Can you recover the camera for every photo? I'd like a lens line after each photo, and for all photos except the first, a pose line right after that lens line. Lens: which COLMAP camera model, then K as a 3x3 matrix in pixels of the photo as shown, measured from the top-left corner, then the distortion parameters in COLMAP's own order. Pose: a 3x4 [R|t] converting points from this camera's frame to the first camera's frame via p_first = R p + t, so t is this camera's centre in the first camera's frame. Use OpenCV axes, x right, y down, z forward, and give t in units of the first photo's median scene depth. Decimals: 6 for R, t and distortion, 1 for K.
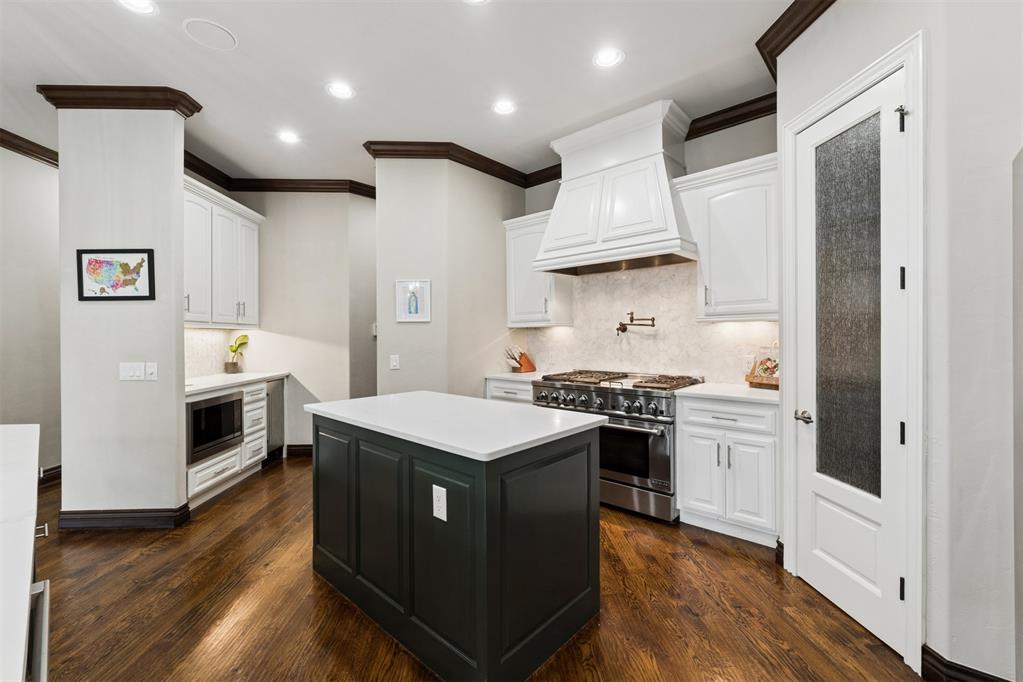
lens RADIAL K [[429.7, 0, 509.2], [0, 429.7, 337.3], [0, 0, 1]] dist [-0.002964, -0.000179]
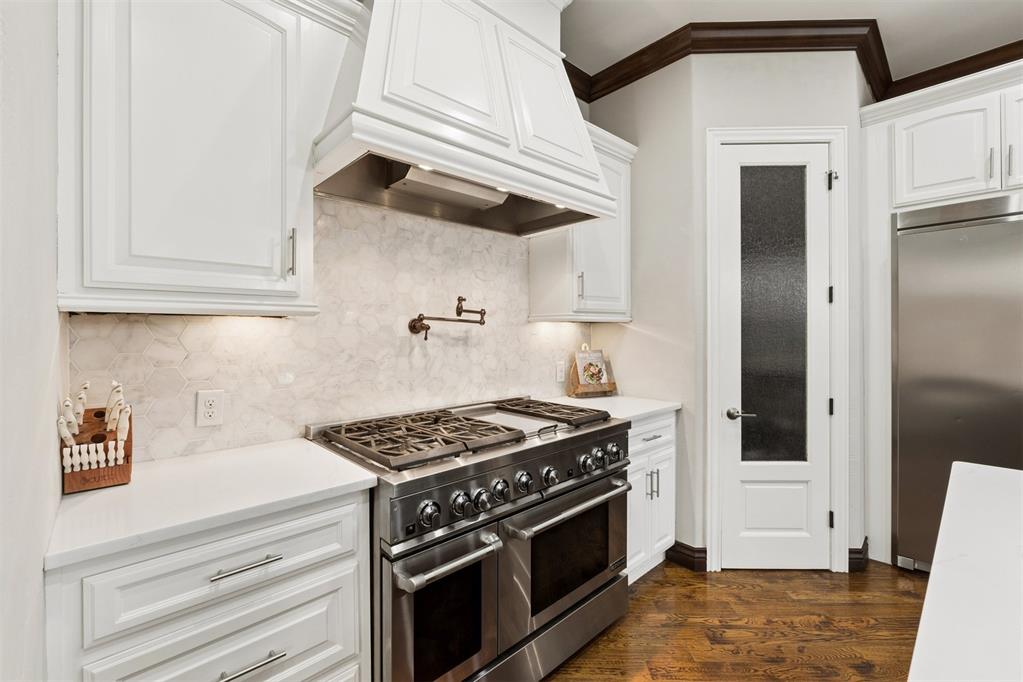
lens RADIAL K [[429.7, 0, 509.5], [0, 429.7, 335.6], [0, 0, 1]] dist [-0.002964, -0.000179]
pose [[0.083675, 0.004188, 0.996484, -0.262838], [0.011164, 0.999924, -0.005140, -0.005733], [-0.996431, 0.011555, 0.083622, 0.912636]]
